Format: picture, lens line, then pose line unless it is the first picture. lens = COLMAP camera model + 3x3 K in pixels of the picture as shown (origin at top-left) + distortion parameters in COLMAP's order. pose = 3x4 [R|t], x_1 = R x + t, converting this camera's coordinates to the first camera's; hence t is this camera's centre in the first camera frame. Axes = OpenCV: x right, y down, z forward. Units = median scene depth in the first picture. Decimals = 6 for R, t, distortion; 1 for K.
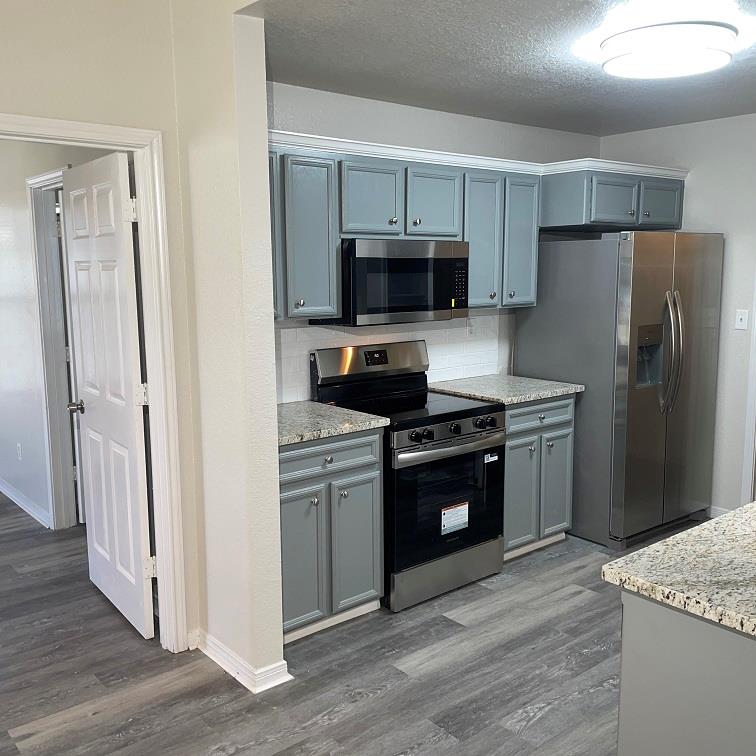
lens RADIAL K [[771.6, 0, 378.4], [0, 771.6, 377.9], [0, 0, 1]] dist [0.047894, 0.000000]
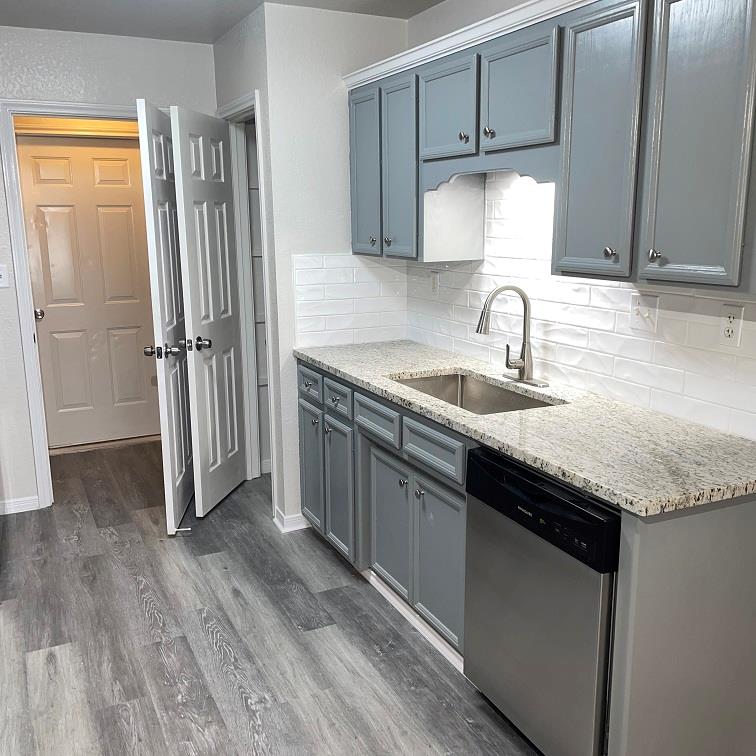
lens RADIAL K [[771.6, 0, 378.6], [0, 771.6, 378.1], [0, 0, 1]] dist [0.047894, 0.000000]
pose [[0.245675, -0.195221, 0.949491, -0.367986], [0.148421, 0.975536, 0.162173, -0.062604], [-0.957922, 0.101082, 0.268640, 0.559891]]
